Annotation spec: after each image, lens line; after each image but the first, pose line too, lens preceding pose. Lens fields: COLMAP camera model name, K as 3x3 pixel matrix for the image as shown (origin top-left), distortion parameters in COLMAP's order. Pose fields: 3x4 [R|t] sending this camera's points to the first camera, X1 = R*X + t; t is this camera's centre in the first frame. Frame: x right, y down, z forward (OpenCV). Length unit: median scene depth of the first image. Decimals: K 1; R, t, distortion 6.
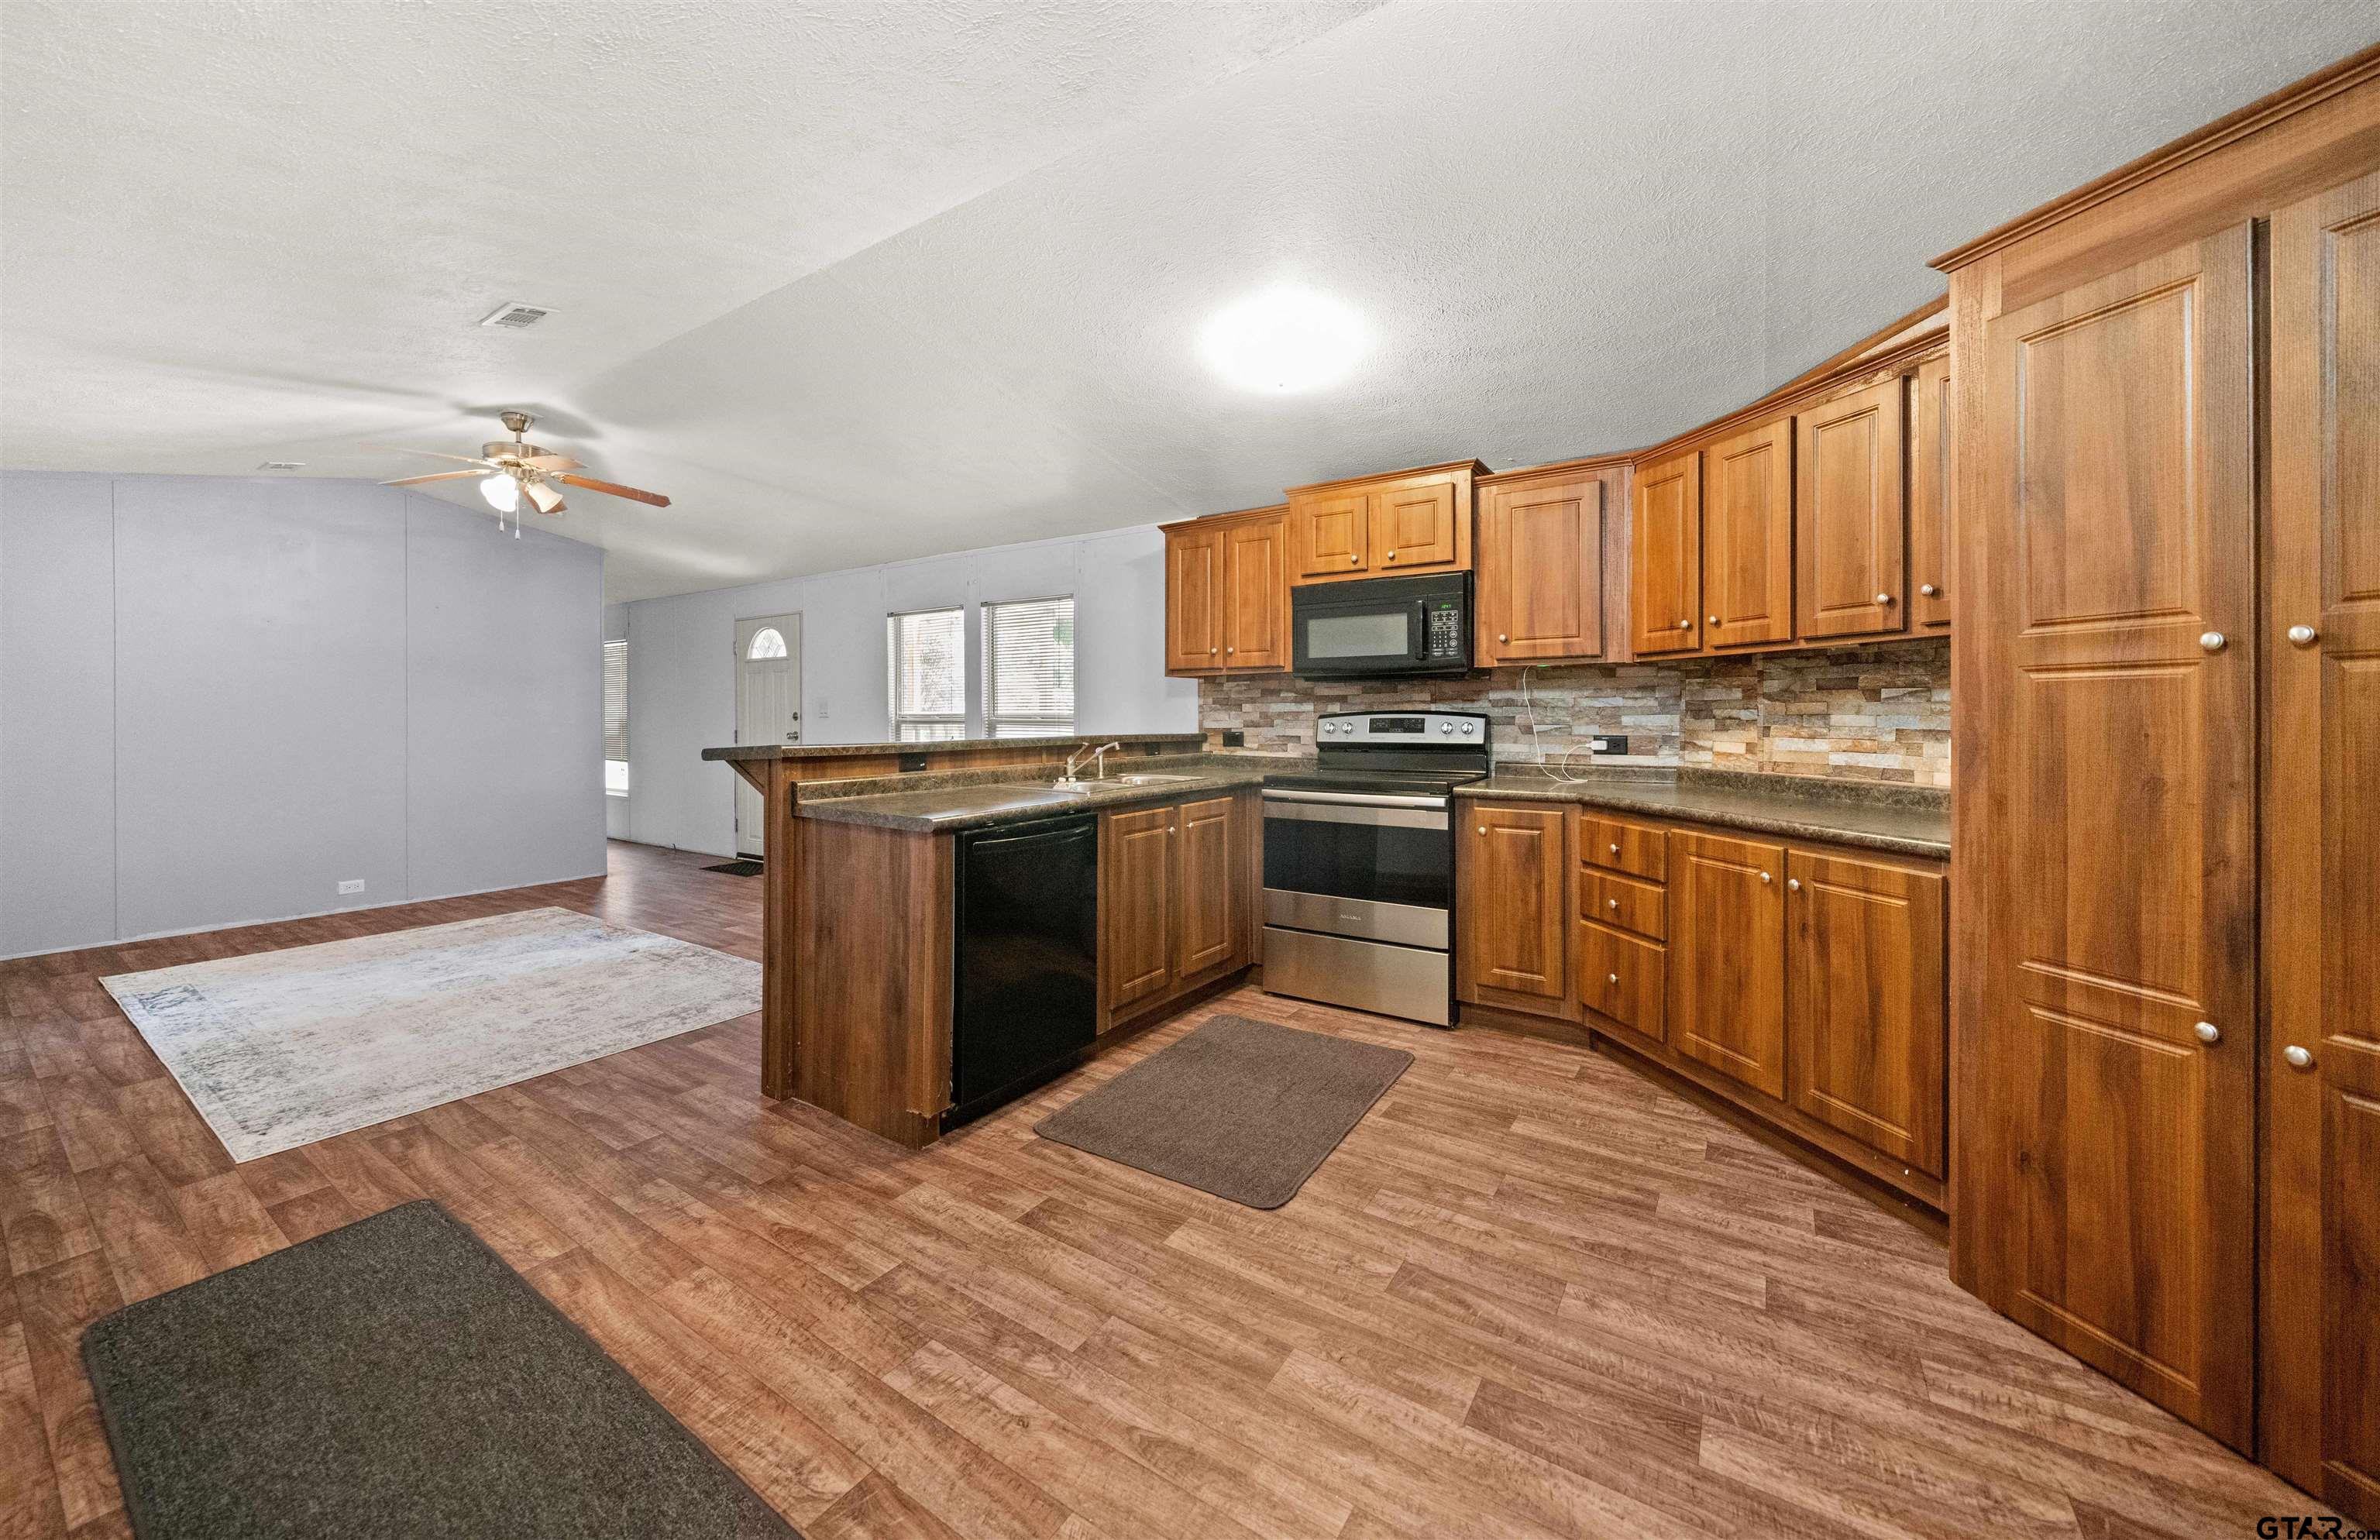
lens RADIAL K [[897.8, 0, 1112.2], [0, 897.8, 720.9], [0, 0, 1]] dist [0.009564, -0.000145]
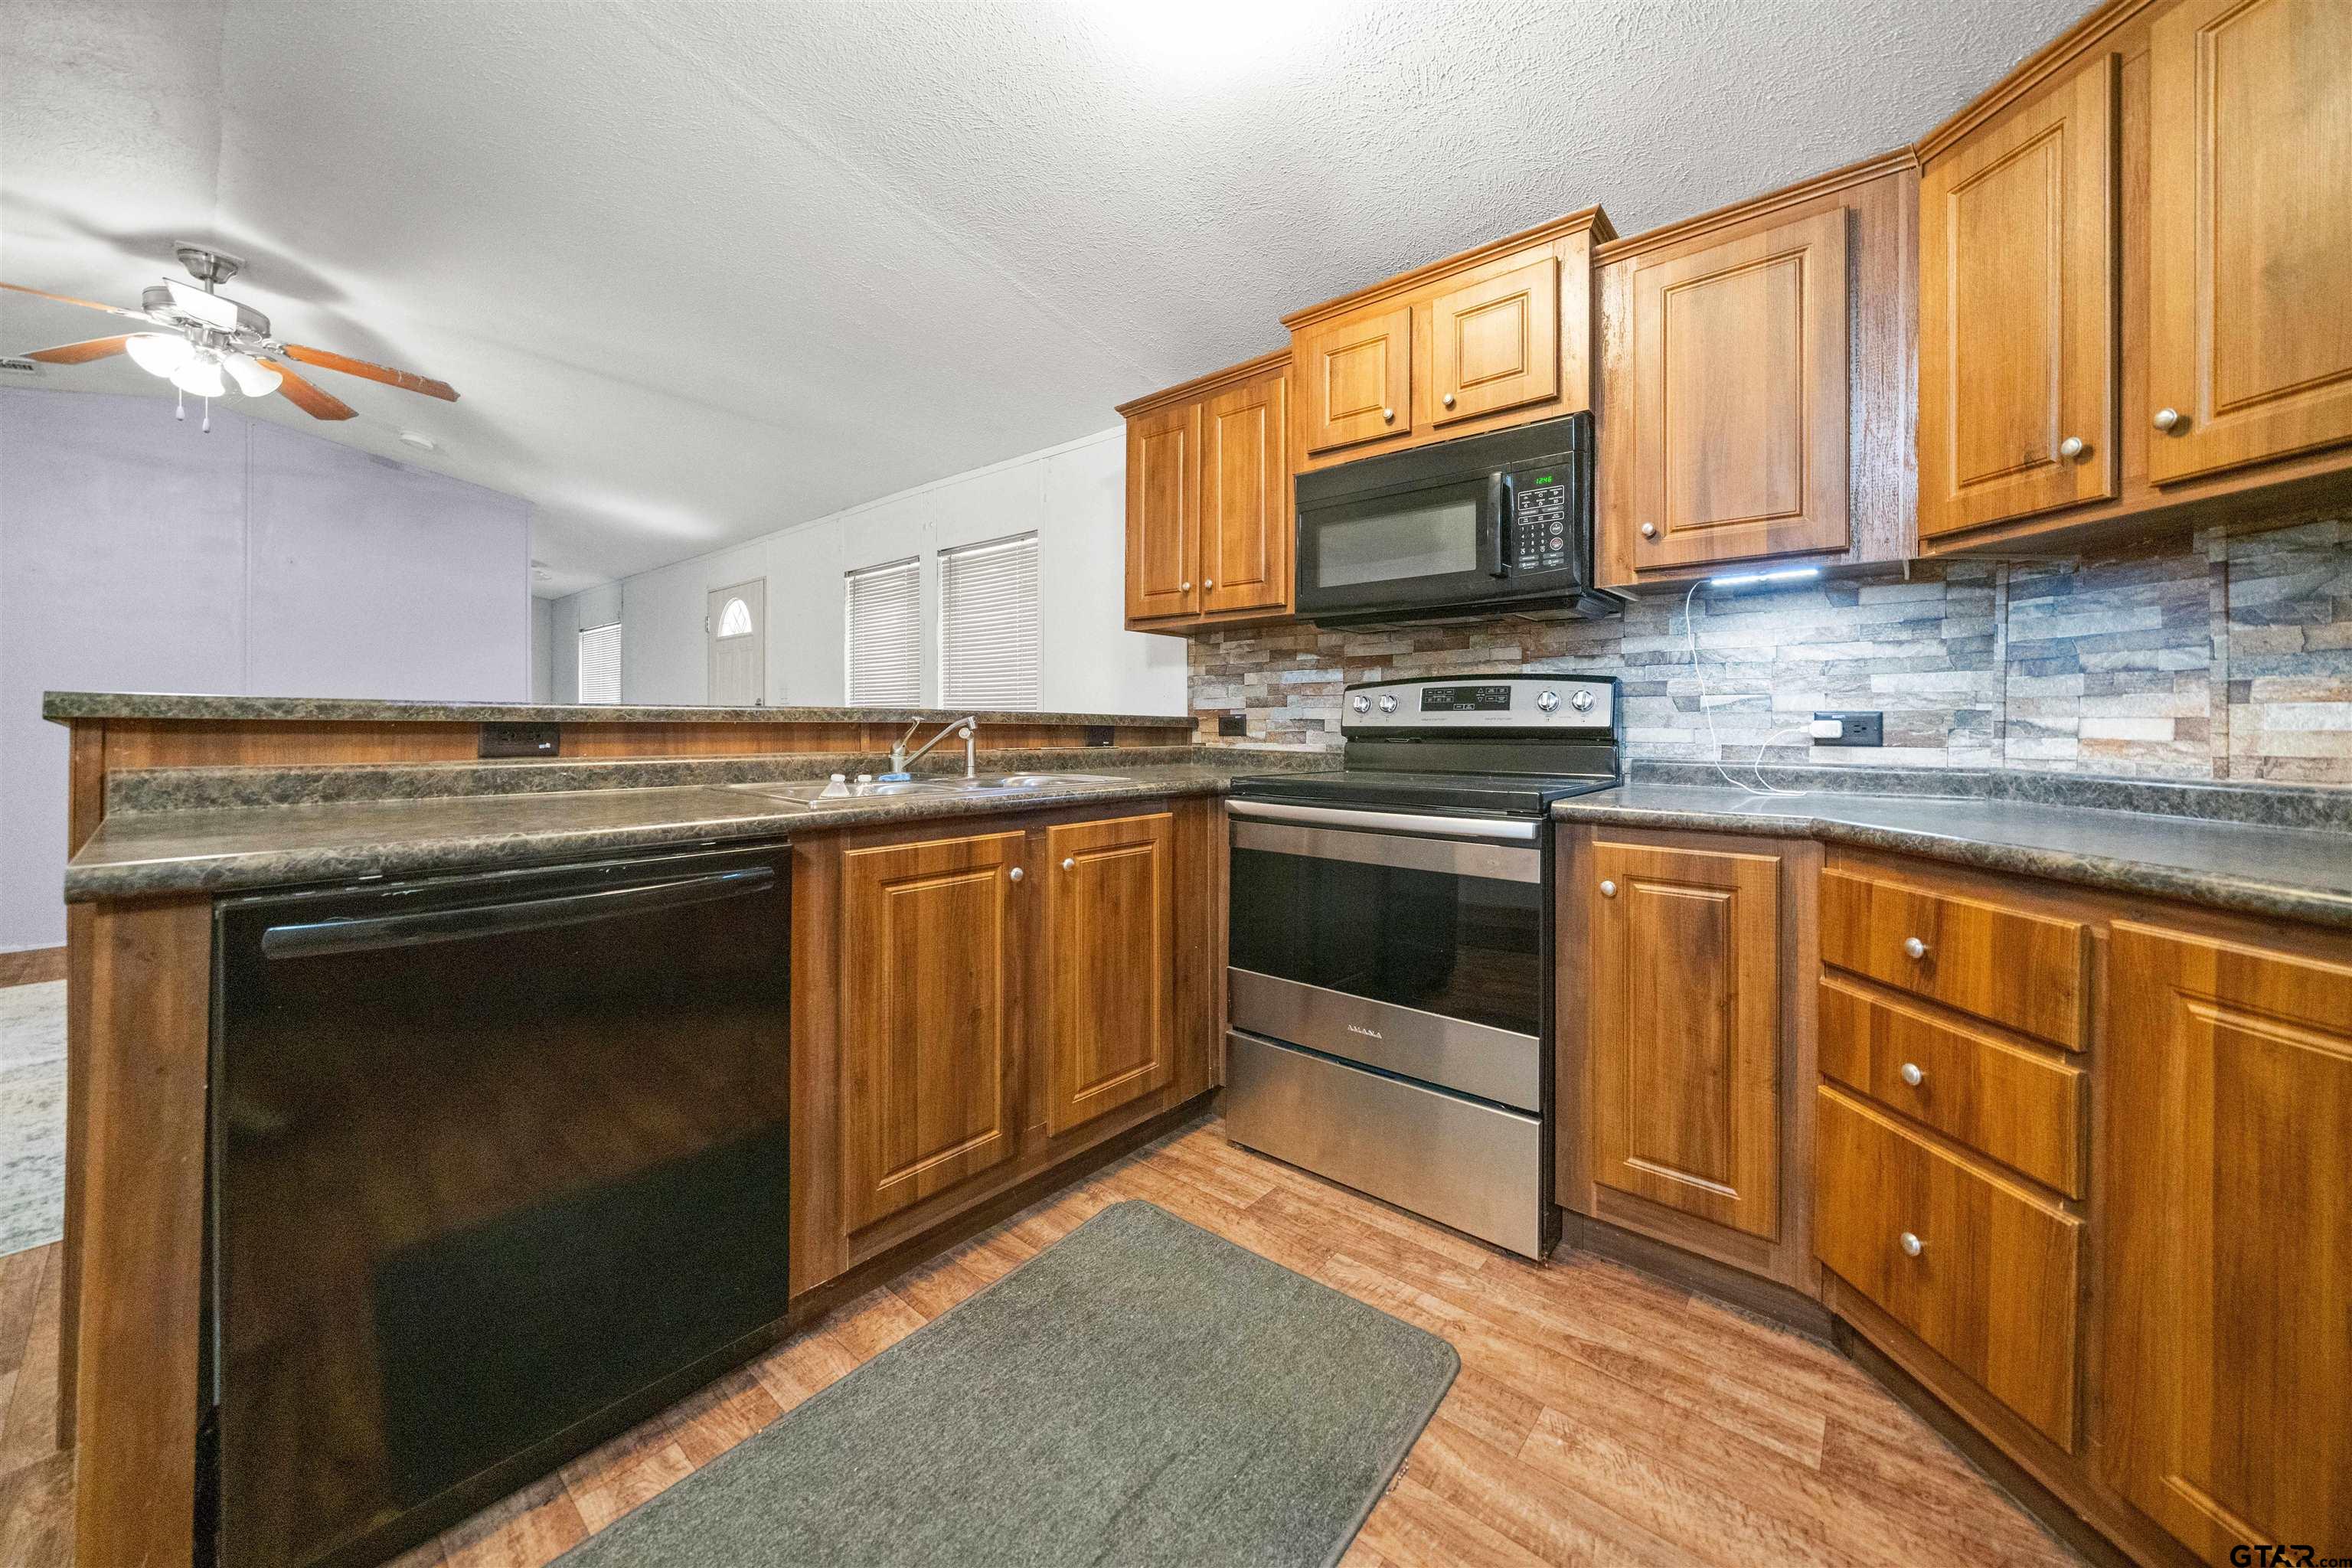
lens RADIAL K [[856.5, 0, 1184.8], [0, 856.5, 720.9], [0, 0, 1]] dist [-0.000290, 0.000013]
pose [[0.997546, 0.008566, -0.069486, 0.194309], [-0.009340, 0.999898, -0.010829, 0.032958], [0.069386, 0.011452, 0.997524, 0.471721]]
